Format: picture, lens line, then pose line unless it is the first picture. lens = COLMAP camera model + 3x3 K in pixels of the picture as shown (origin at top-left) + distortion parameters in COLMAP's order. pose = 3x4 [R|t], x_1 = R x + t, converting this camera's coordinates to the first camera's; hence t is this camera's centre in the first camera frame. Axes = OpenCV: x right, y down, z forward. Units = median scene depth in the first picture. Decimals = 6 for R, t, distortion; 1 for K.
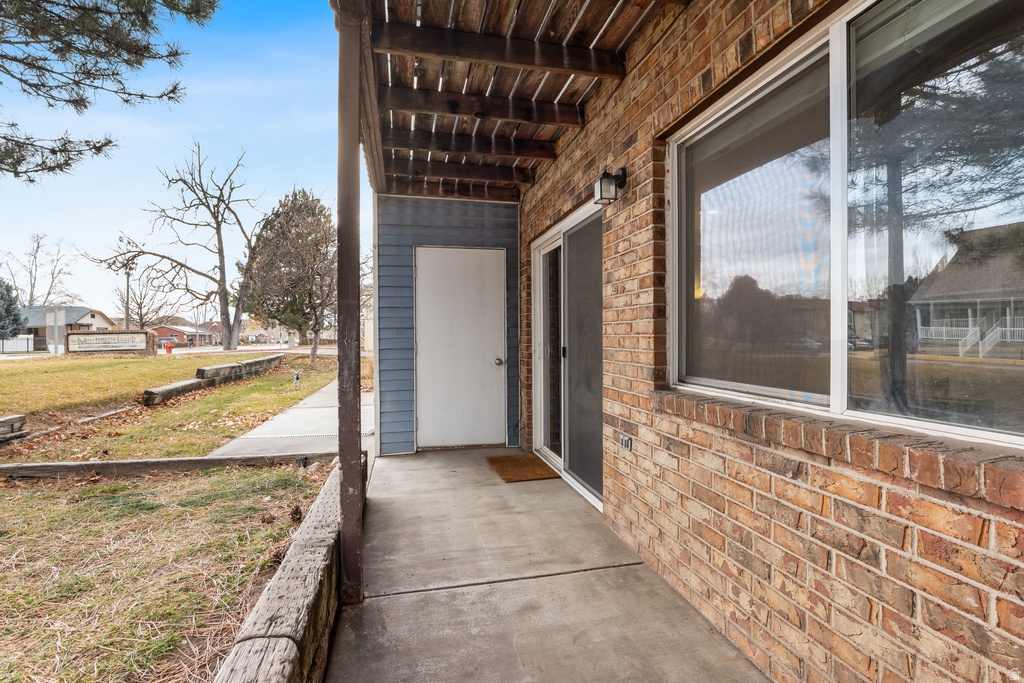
lens RADIAL K [[478.3, 0, 509.2], [0, 478.3, 339.8], [0, 0, 1]] dist [-0.017441, 0.005437]
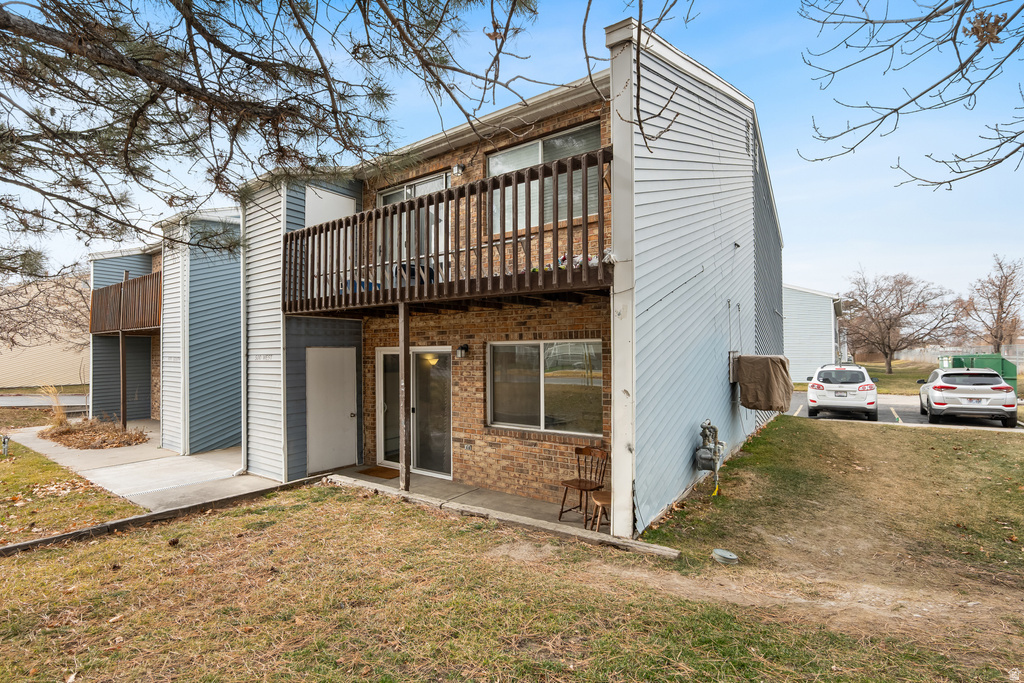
lens RADIAL K [[478.3, 0, 513.6], [0, 478.3, 345.1], [0, 0, 1]] dist [-0.017441, 0.005437]
pose [[0.741462, 0.007740, 0.670950, -1.498369], [0.008157, 0.999756, -0.020547, -0.329968], [-0.670946, 0.020708, 0.741217, -1.281233]]
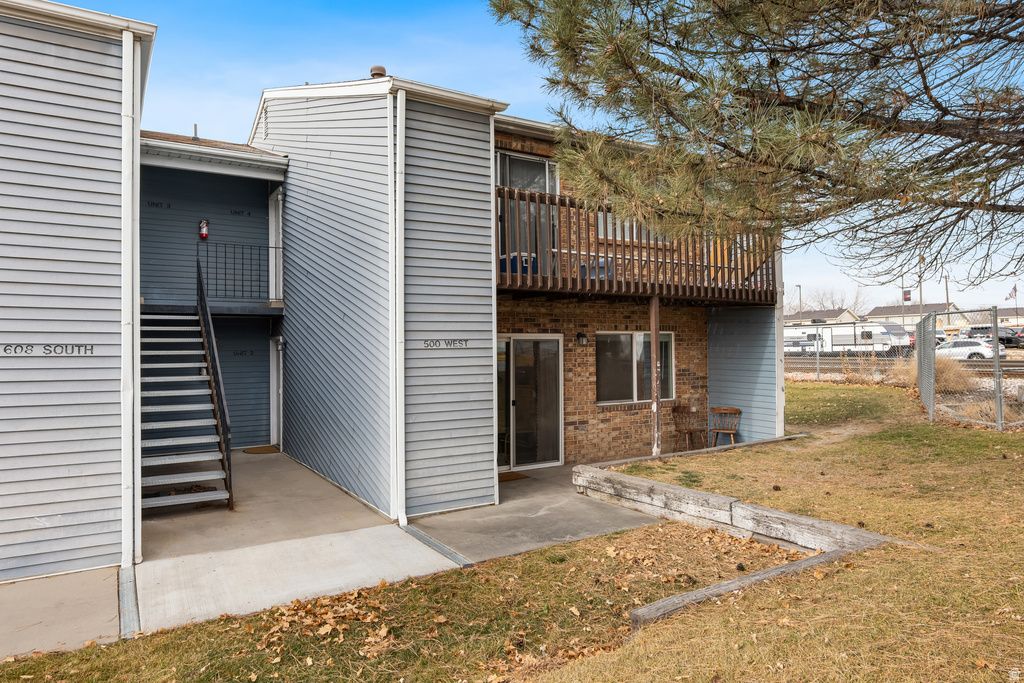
lens RADIAL K [[647.9, 0, 509.7], [0, 647.9, 340.1], [0, 0, 1]] dist [0.002895, 0.000056]
pose [[-0.338154, 0.015702, 0.940960, -3.619313], [0.011744, 0.999853, -0.012464, -0.300945], [-0.941018, 0.006836, -0.338289, 2.993145]]
